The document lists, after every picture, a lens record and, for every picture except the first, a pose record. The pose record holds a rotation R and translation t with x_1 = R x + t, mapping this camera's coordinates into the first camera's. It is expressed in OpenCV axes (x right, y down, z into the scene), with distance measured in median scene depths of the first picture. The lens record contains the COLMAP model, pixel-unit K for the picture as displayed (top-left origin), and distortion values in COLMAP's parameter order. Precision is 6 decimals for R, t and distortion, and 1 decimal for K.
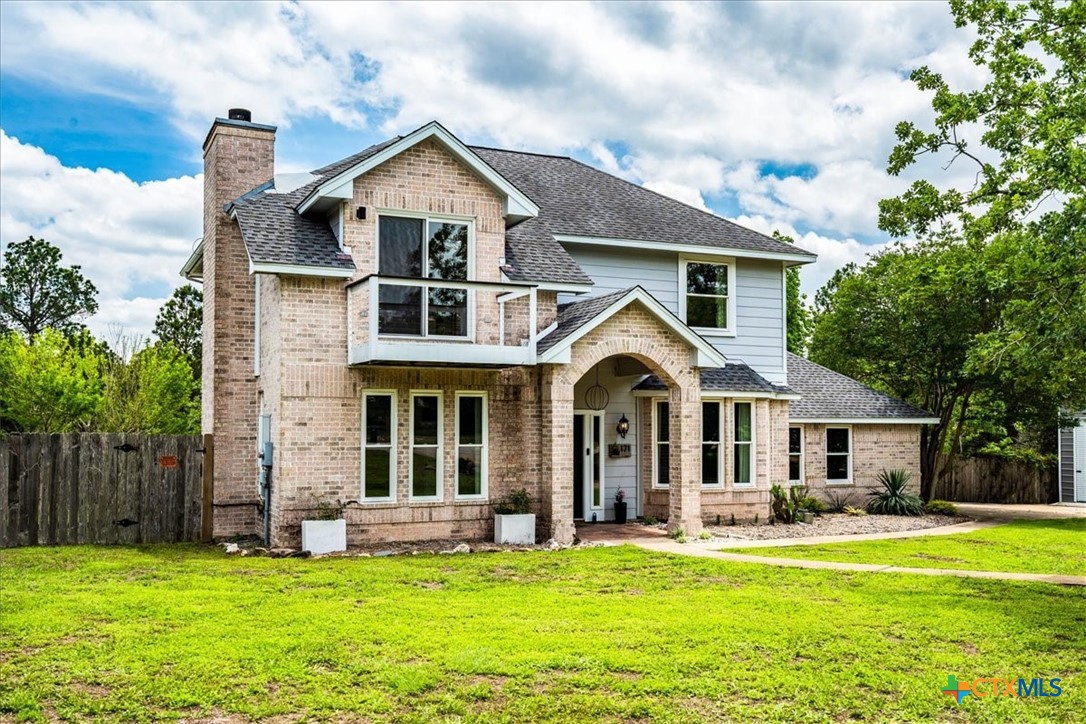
lens RADIAL K [[1109.7, 0, 541.1], [0, 1109.7, 369.5], [0, 0, 1]] dist [-0.020054, 0.000000]
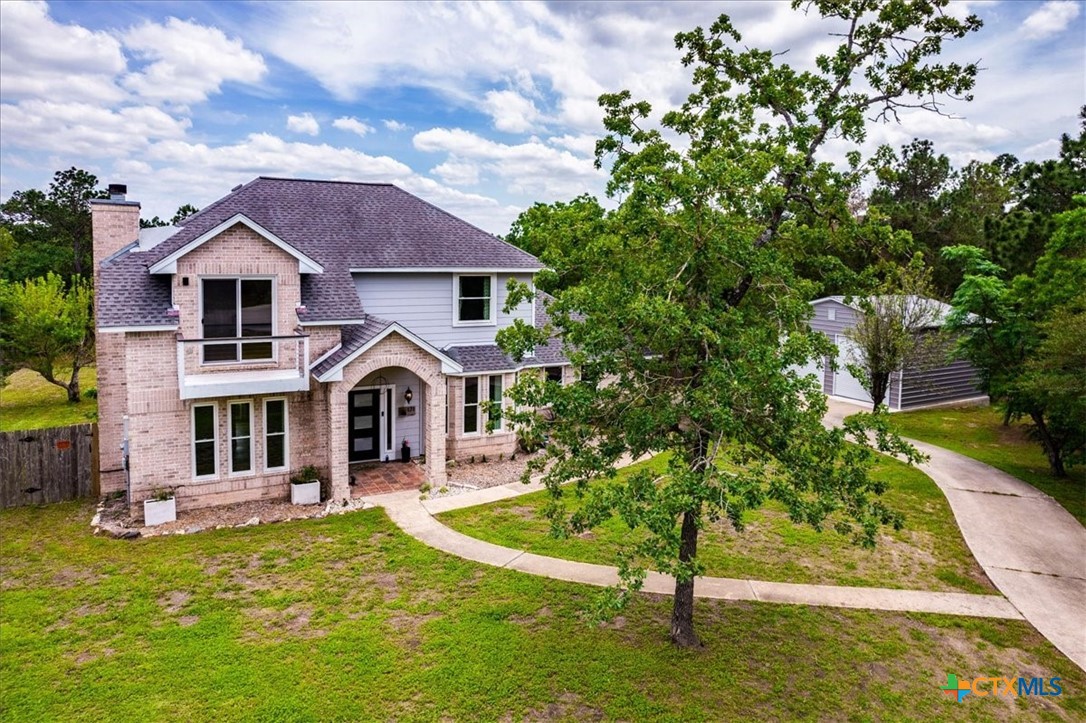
lens RADIAL K [[777.0, 0, 539.2], [0, 777.0, 280.3], [0, 0, 1]] dist [-0.032692, 0.030463]
pose [[0.999237, 0.006537, 0.038501, 0.231910], [-0.010546, 0.994429, 0.104876, -0.232788], [-0.037601, -0.105202, 0.993740, 0.007210]]
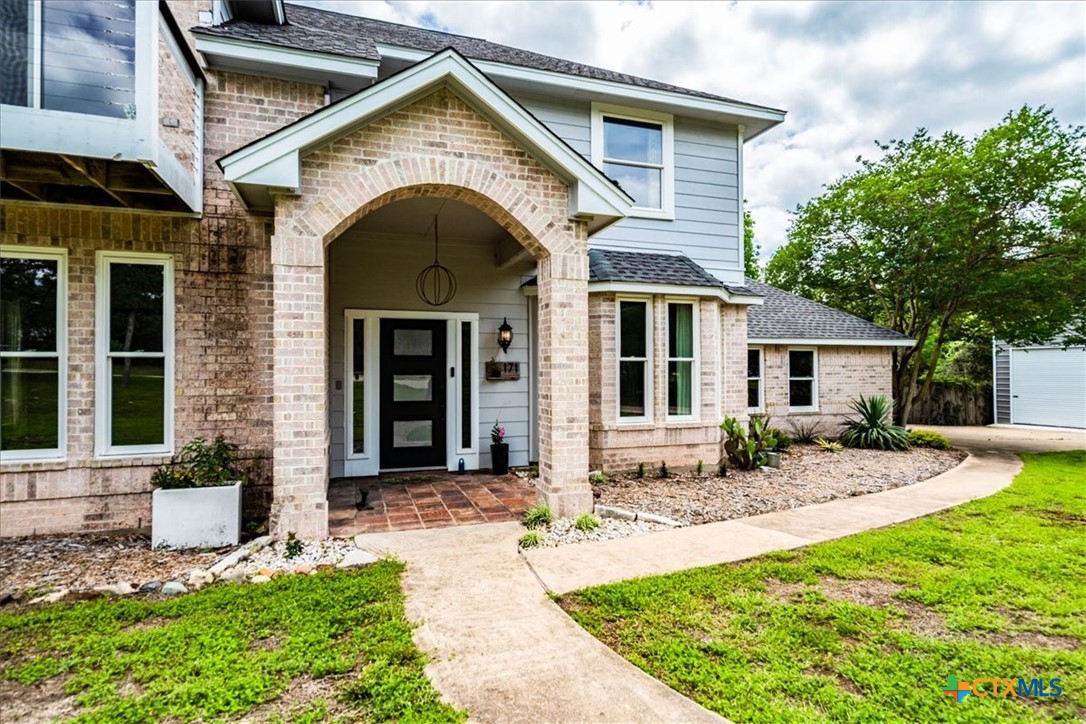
lens RADIAL K [[579.7, 0, 542.9], [0, 579.7, 359.3], [0, 0, 1]] dist [-0.003344, 0.001451]
pose [[0.993452, -0.008690, -0.113923, 0.158774], [0.012065, 0.999508, 0.028967, 0.063089], [0.113615, -0.030152, 0.993067, 0.721387]]
